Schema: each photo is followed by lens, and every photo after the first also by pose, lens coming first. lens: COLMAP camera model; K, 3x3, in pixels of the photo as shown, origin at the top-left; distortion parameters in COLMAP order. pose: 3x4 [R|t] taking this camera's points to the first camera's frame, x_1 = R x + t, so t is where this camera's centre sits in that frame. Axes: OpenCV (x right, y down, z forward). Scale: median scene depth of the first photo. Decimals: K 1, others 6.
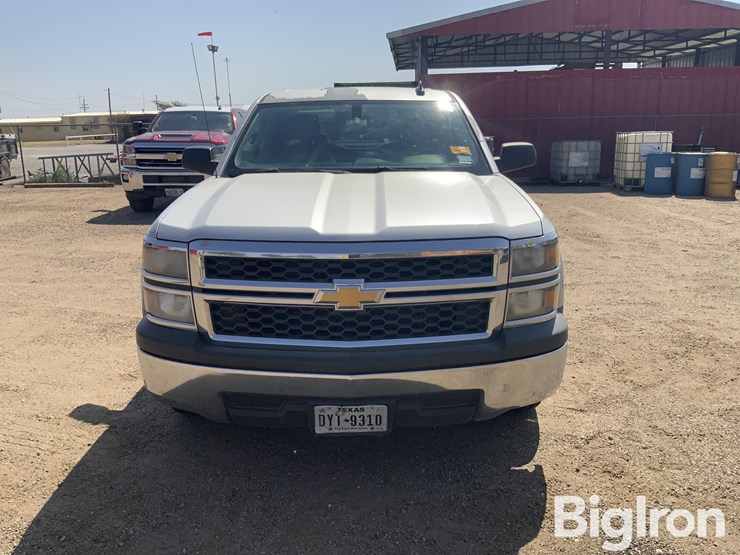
lens RADIAL K [[621.8, 0, 373.3], [0, 621.8, 261.3], [0, 0, 1]] dist [0.045725, -0.089033]
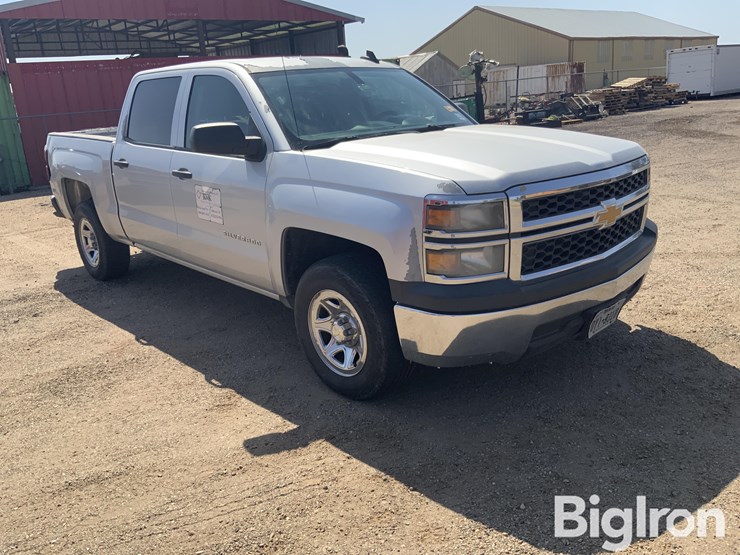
lens RADIAL K [[621.8, 0, 363.4], [0, 621.8, 259.0], [0, 0, 1]] dist [0.045725, -0.089033]
pose [[0.741743, -0.209641, 0.637078, -1.124264], [0.205921, 0.975198, 0.081154, -0.051803], [-0.638290, 0.070992, 0.766516, 0.362610]]
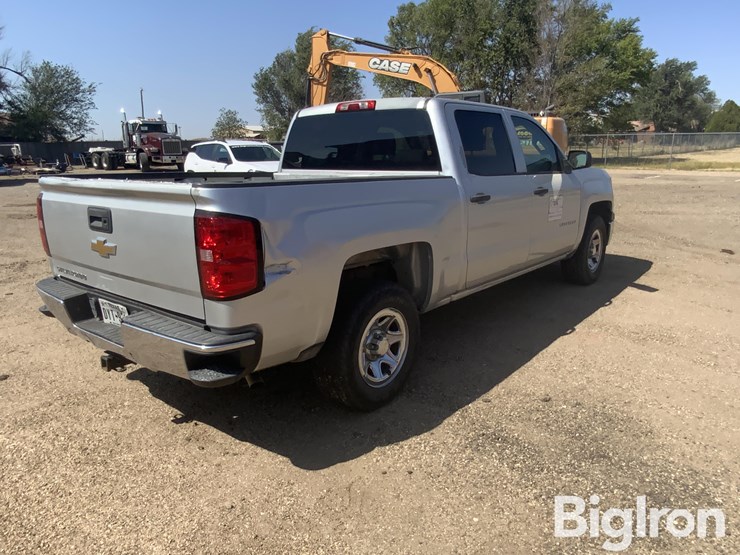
lens RADIAL K [[566.7, 0, 370.6], [0, 566.7, 279.5], [0, 0, 1]] dist [-0.001932, -0.017989]
pose [[-0.781191, -0.127039, 0.611230, -1.128961], [0.157472, 0.907320, 0.389838, -0.760751], [-0.604105, 0.400789, -0.688785, 3.532171]]
